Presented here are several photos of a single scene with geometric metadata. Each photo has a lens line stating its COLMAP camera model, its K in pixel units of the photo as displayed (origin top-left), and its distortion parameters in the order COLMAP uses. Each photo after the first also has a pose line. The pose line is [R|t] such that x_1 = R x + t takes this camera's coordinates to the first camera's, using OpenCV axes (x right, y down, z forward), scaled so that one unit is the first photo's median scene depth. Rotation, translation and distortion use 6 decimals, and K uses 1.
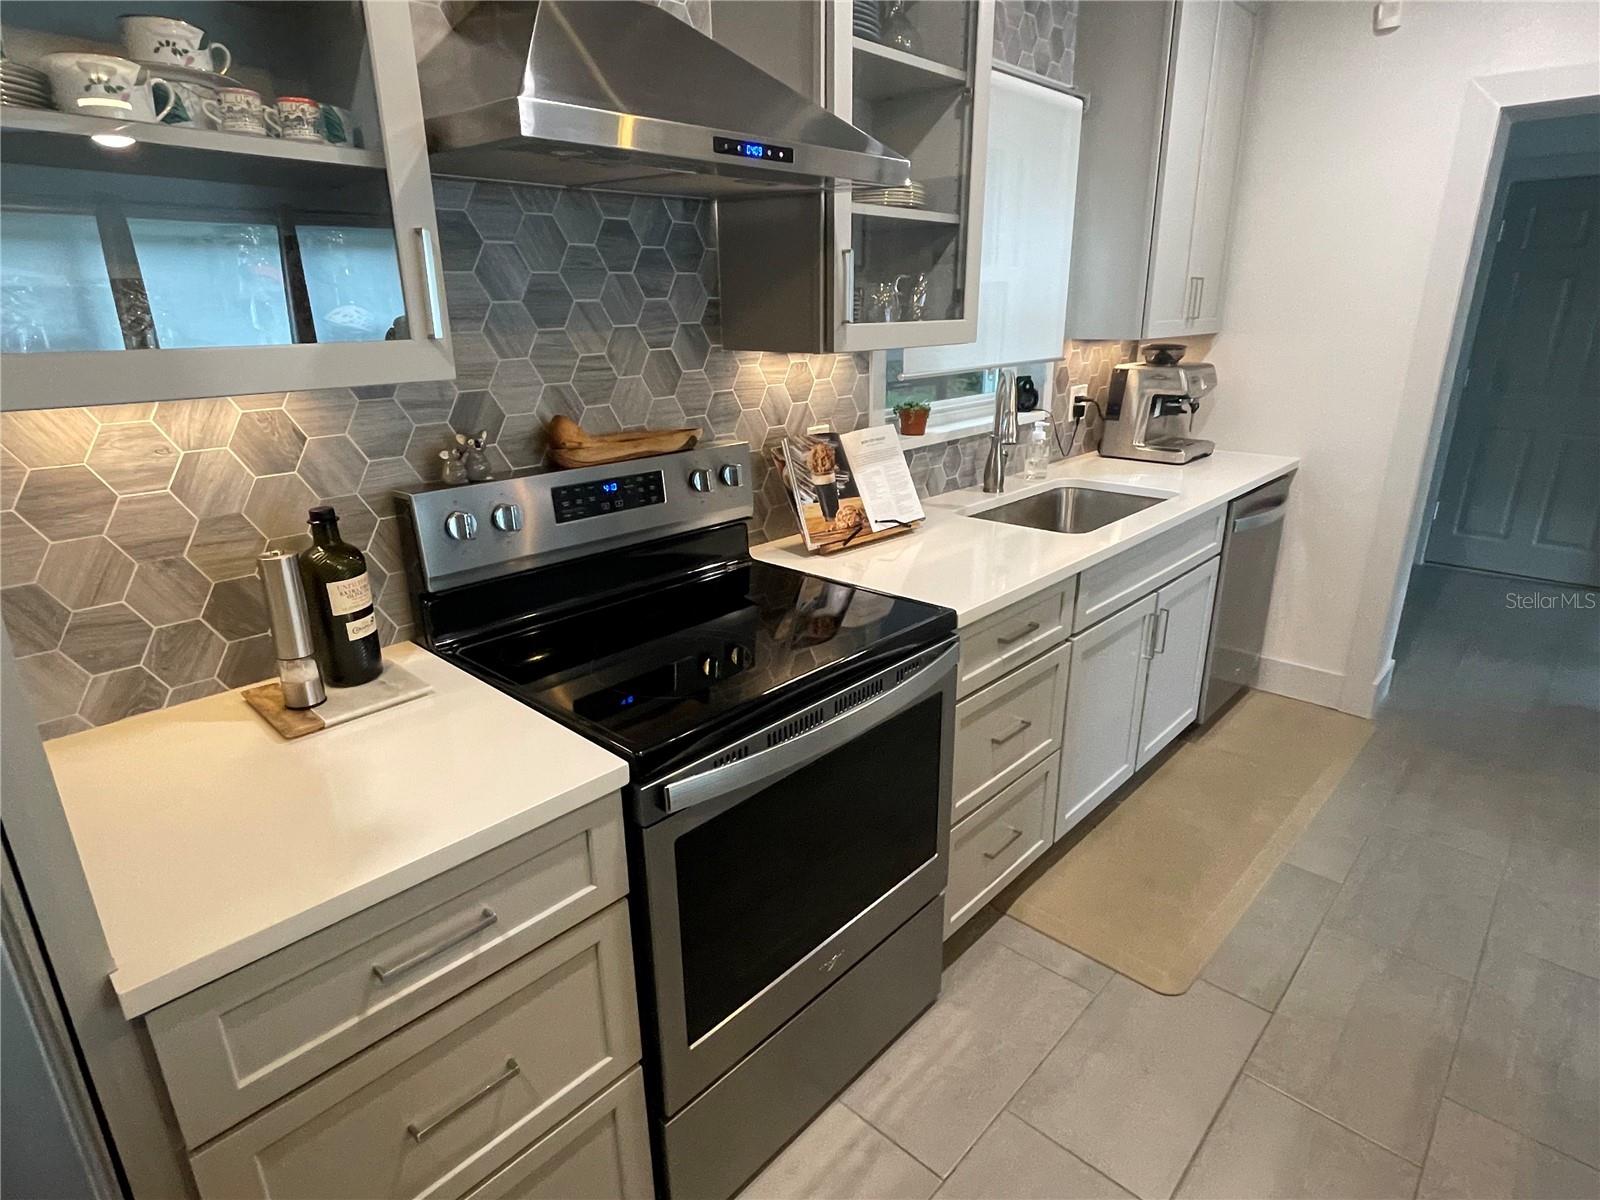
lens RADIAL K [[871.6, 0, 793.7], [0, 871.6, 603.1], [0, 0, 1]] dist [-0.010205, -0.000179]
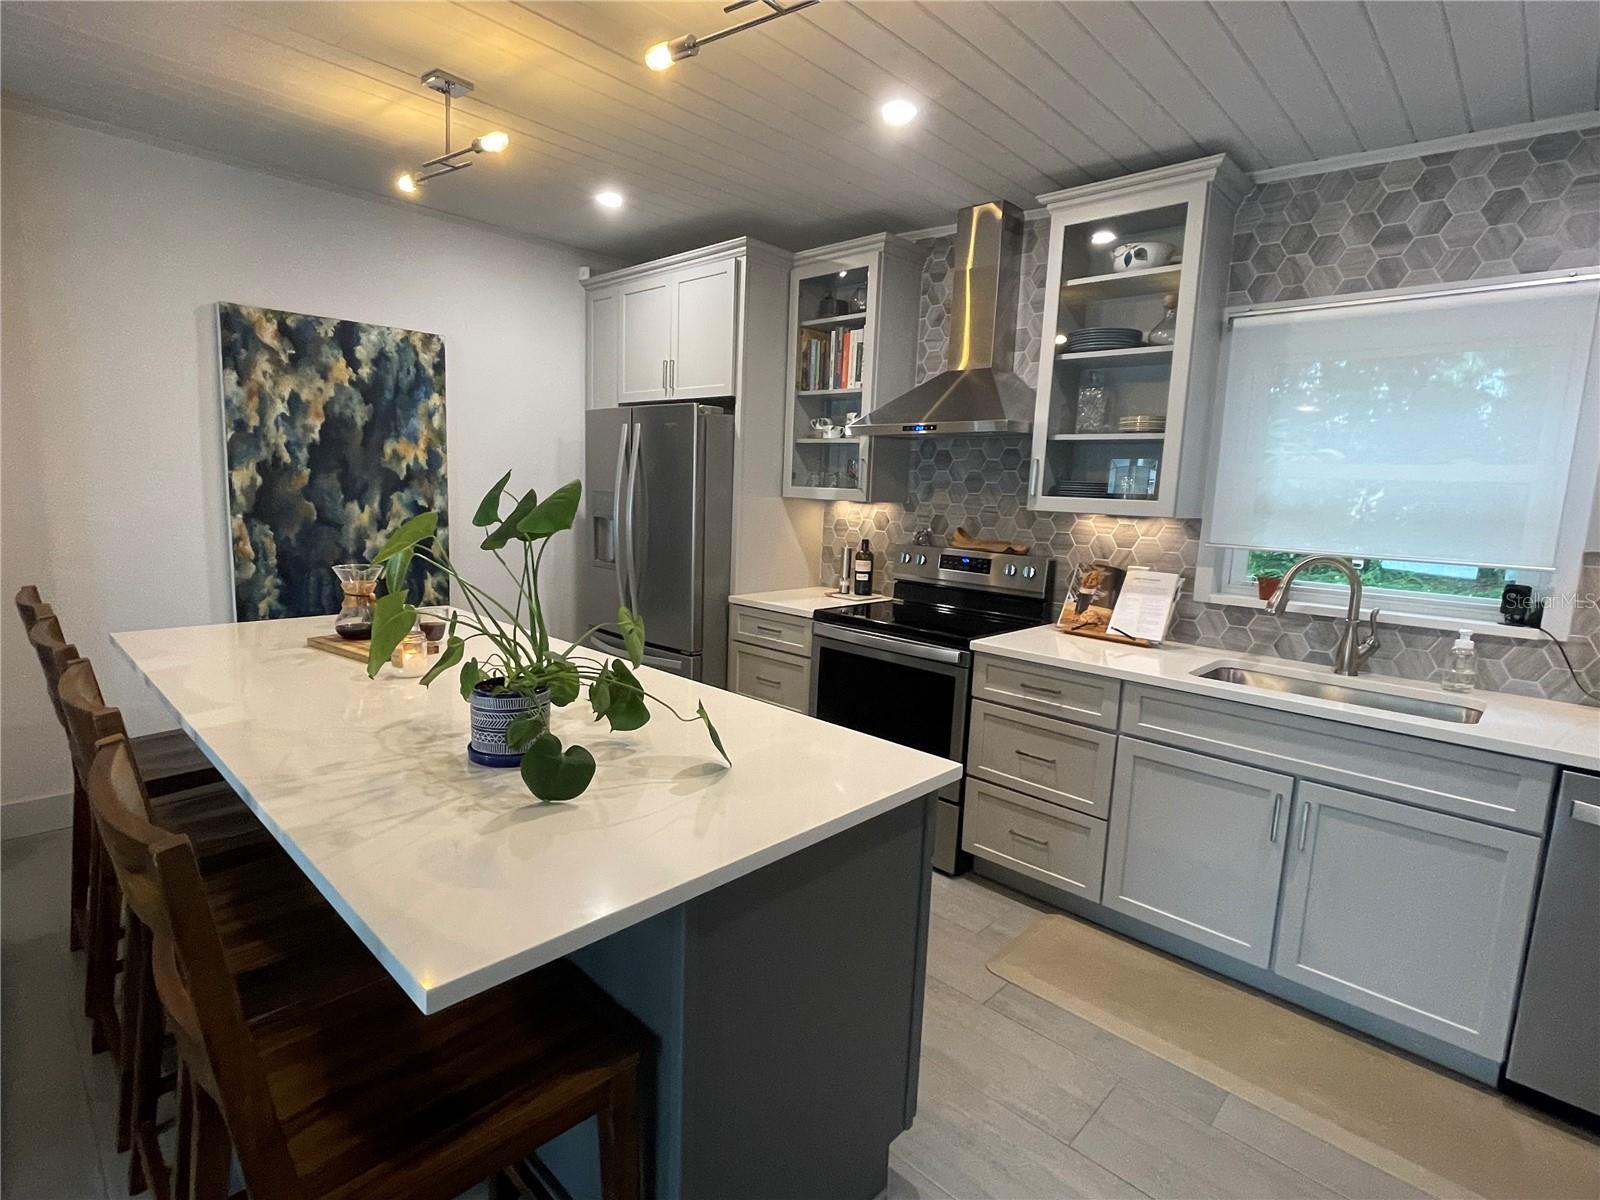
lens RADIAL K [[793.9, 0, 796.6], [0, 793.9, 597.3], [0, 0, 1]] dist [-0.000597, 0.000411]
pose [[-0.001881, 0.155630, -0.987814, 1.593886], [-0.358633, 0.921999, 0.145944, -0.162233], [0.933477, 0.354537, 0.054080, 0.439591]]
